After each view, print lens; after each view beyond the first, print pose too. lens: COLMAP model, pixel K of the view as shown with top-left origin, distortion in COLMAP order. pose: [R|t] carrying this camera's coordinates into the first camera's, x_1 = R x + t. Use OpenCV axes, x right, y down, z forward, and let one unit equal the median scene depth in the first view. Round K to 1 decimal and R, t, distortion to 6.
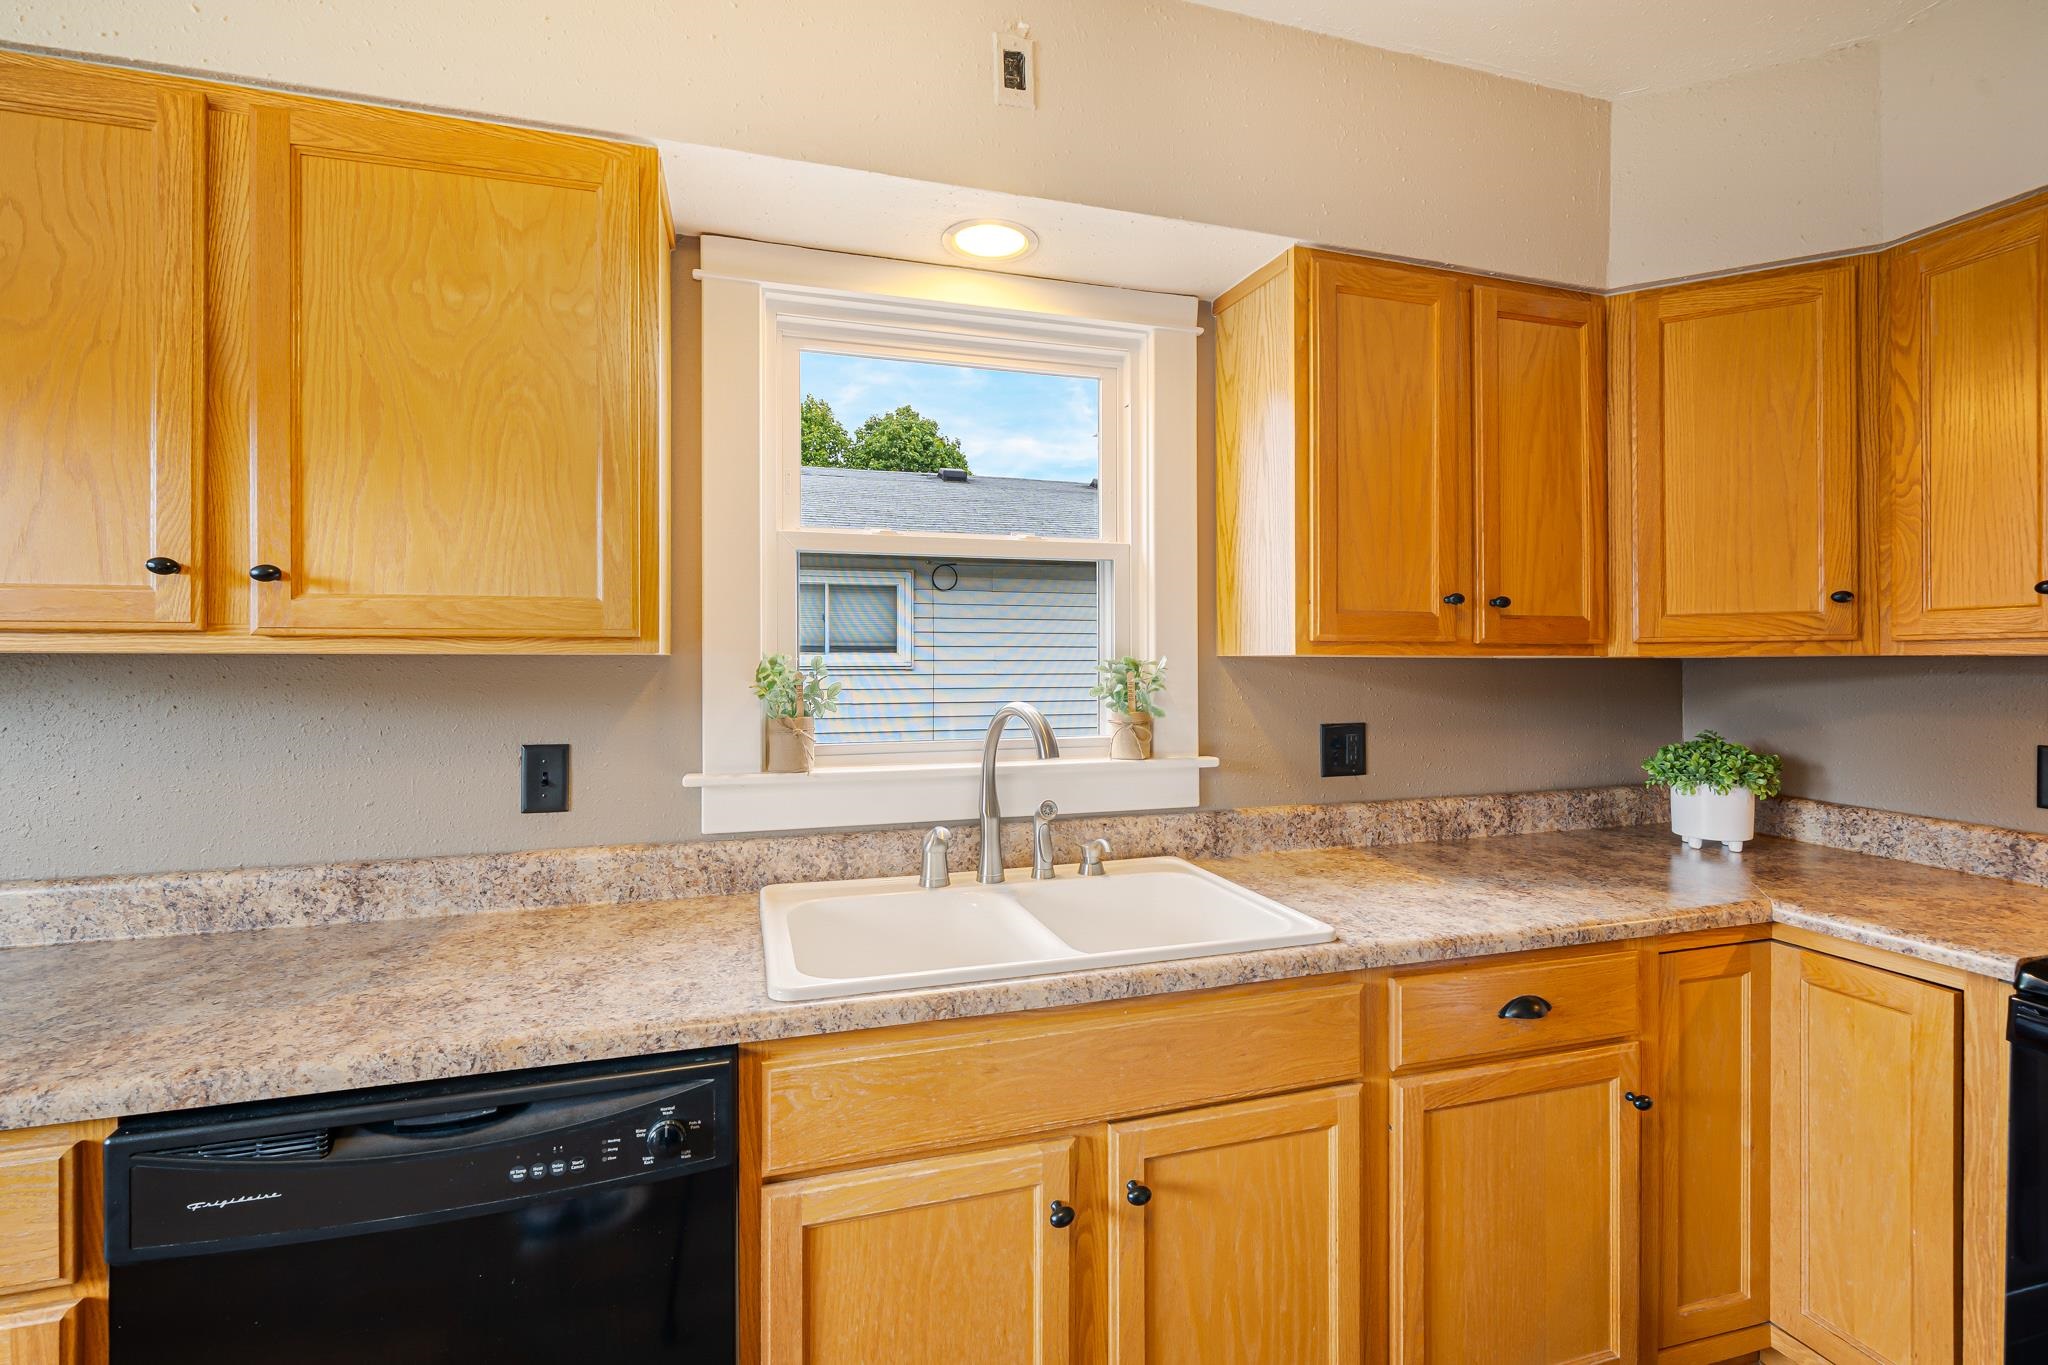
lens RADIAL K [[916.5, 0, 1019.7], [0, 916.5, 662.2], [0, 0, 1]] dist [0.000879, 0.000209]
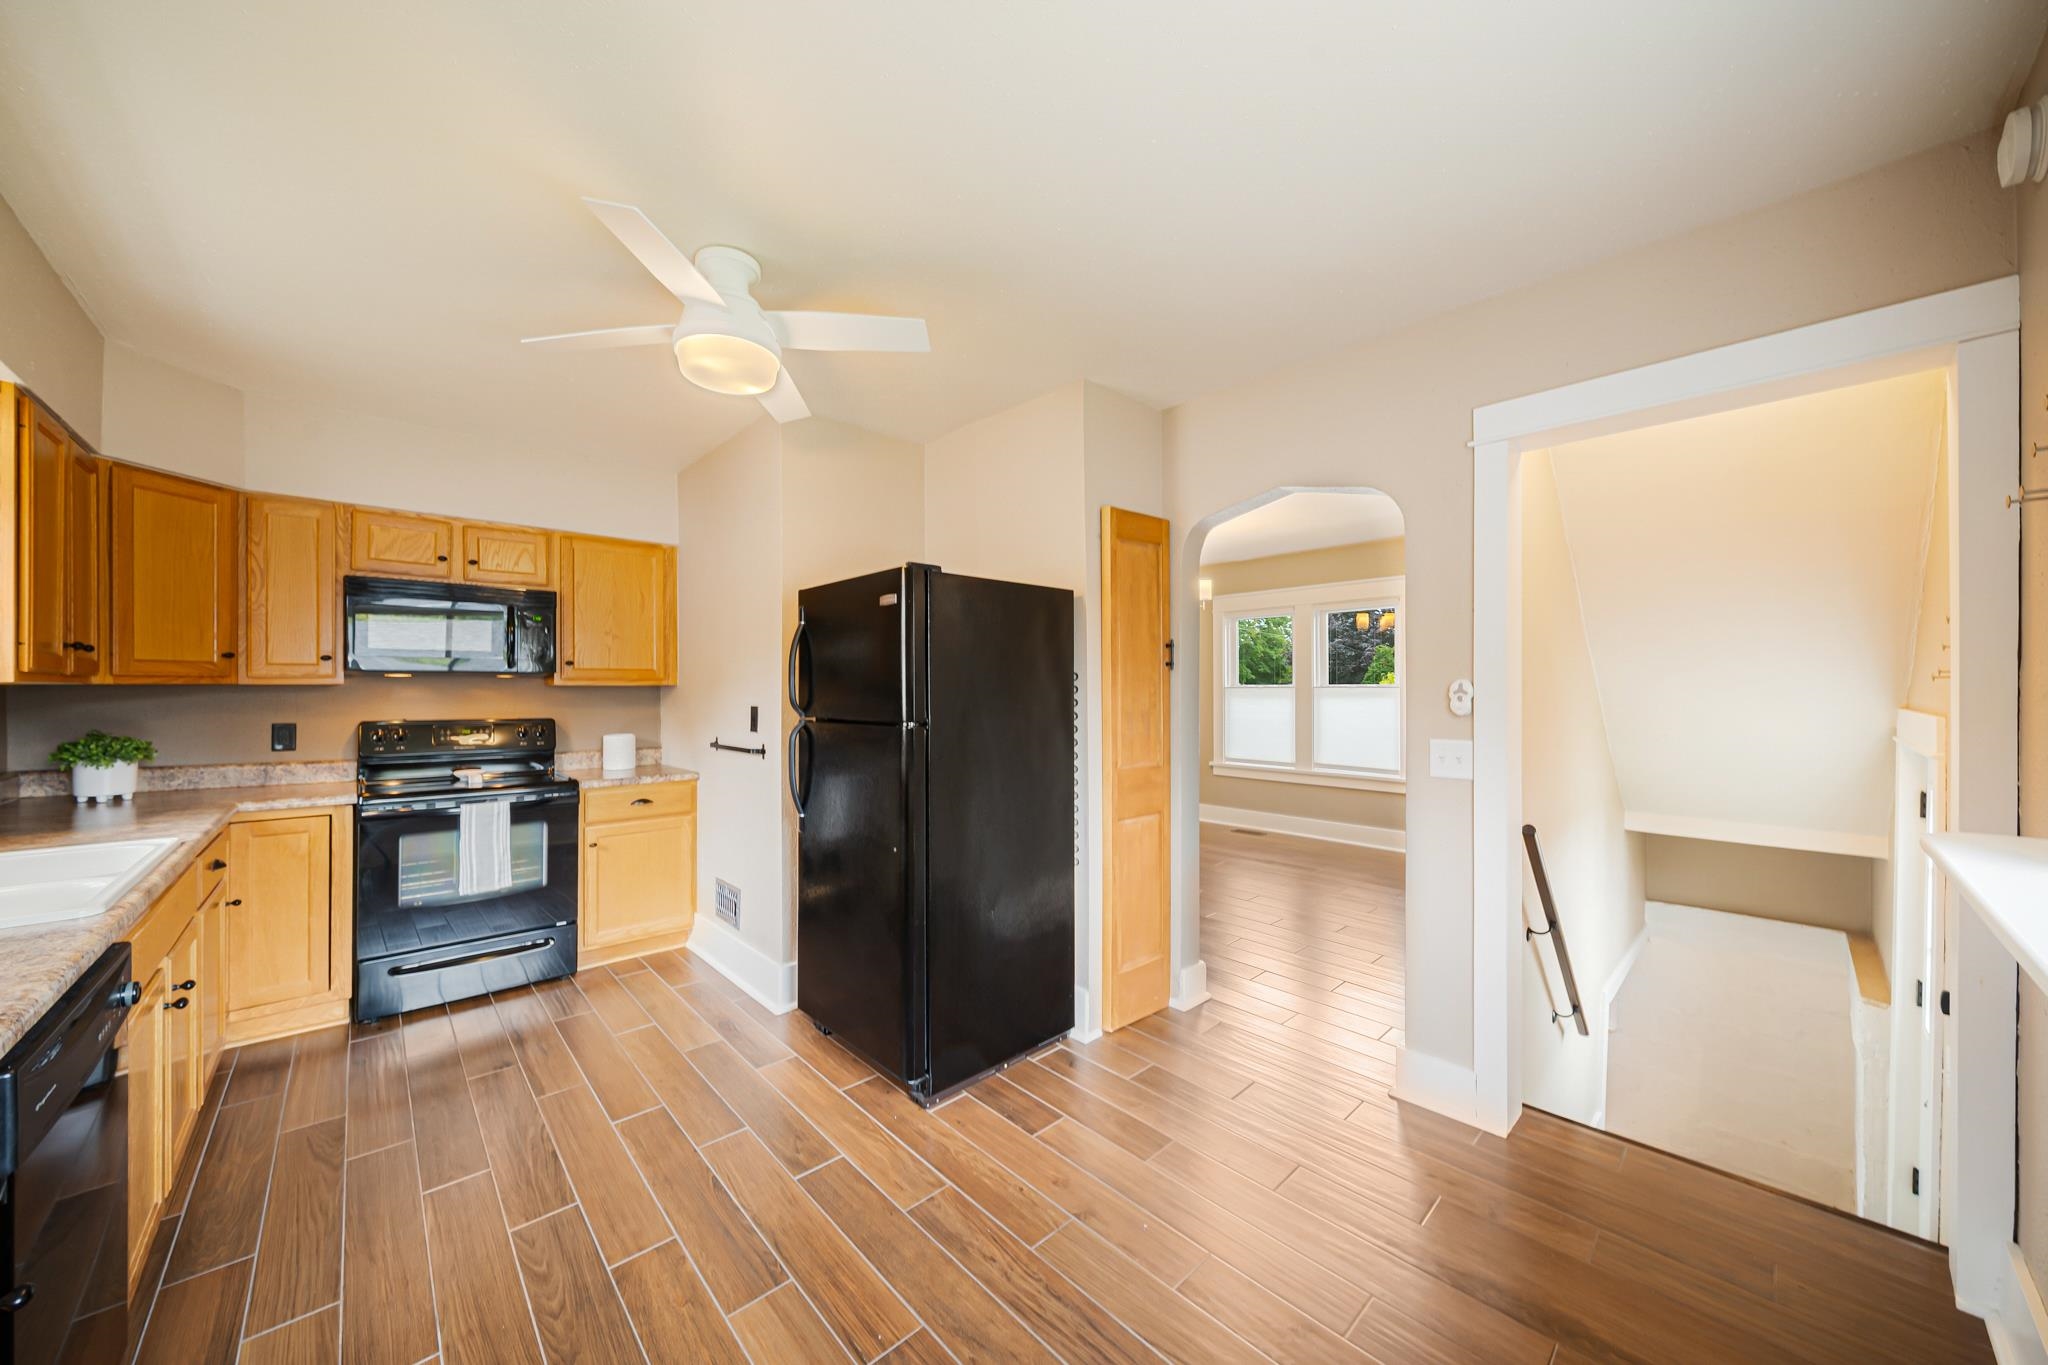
lens RADIAL K [[722.0, 0, 1020.4], [0, 722.0, 682.2], [0, 0, 1]] dist [-0.008781, -0.000040]
pose [[-0.428518, 0.007672, 0.903501, -1.241254], [0.001183, 0.999968, -0.007931, 0.003262], [-0.903532, -0.002330, -0.428513, 0.087750]]
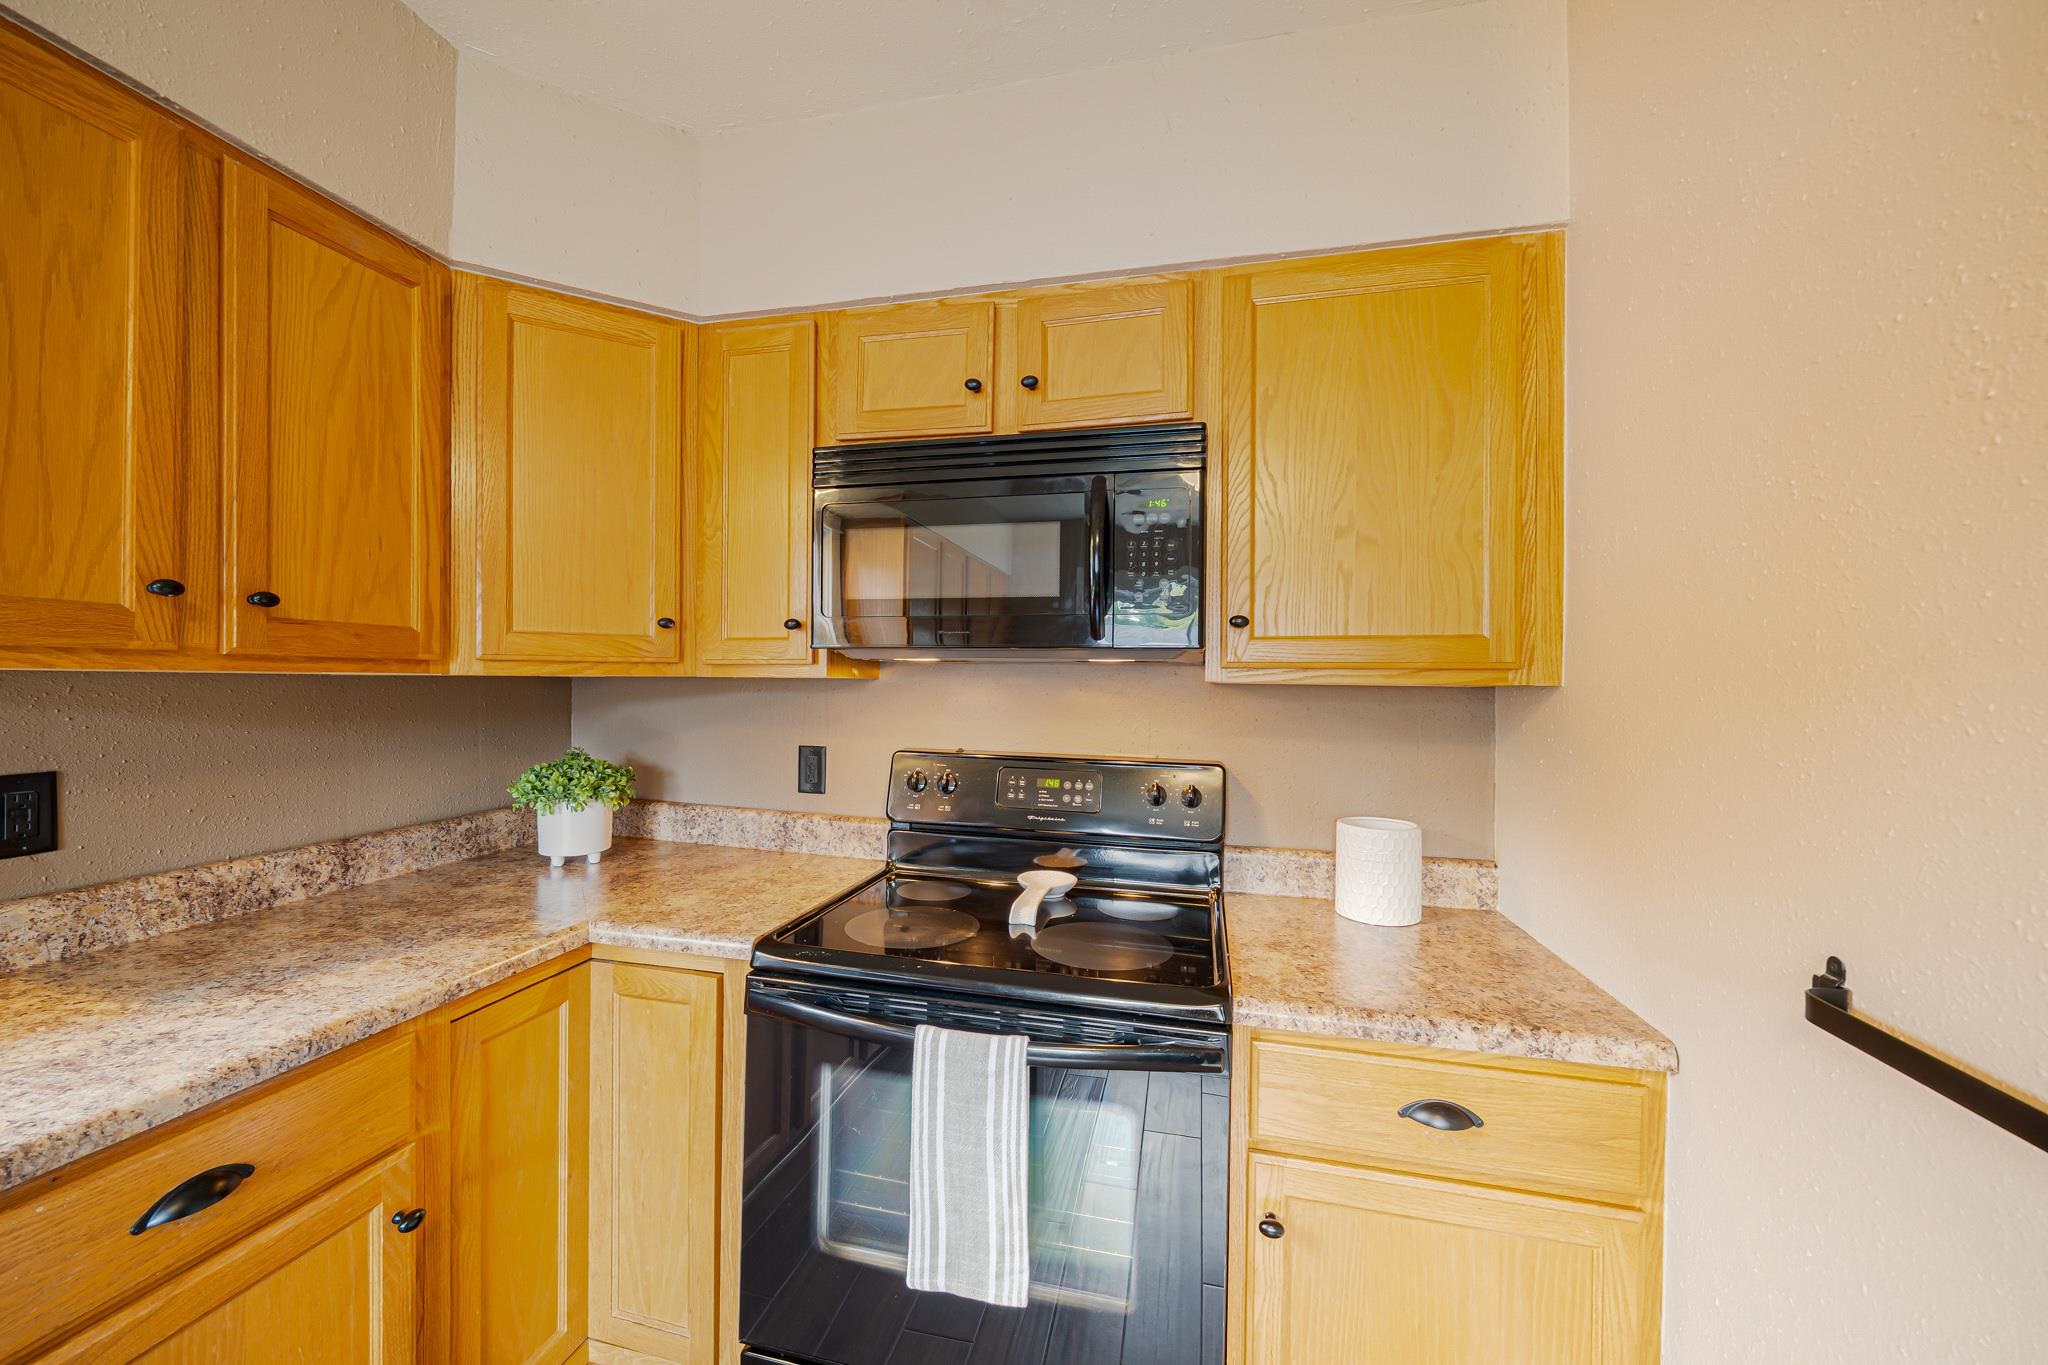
lens RADIAL K [[779.2, 0, 1010.1], [0, 779.2, 687.1], [0, 0, 1]] dist [-0.003474, -0.000206]
pose [[0.514750, -0.001186, 0.857339, 0.295586], [-0.009318, 0.999932, 0.006978, -0.004506], [-0.857289, -0.011580, 0.514705, 0.157258]]
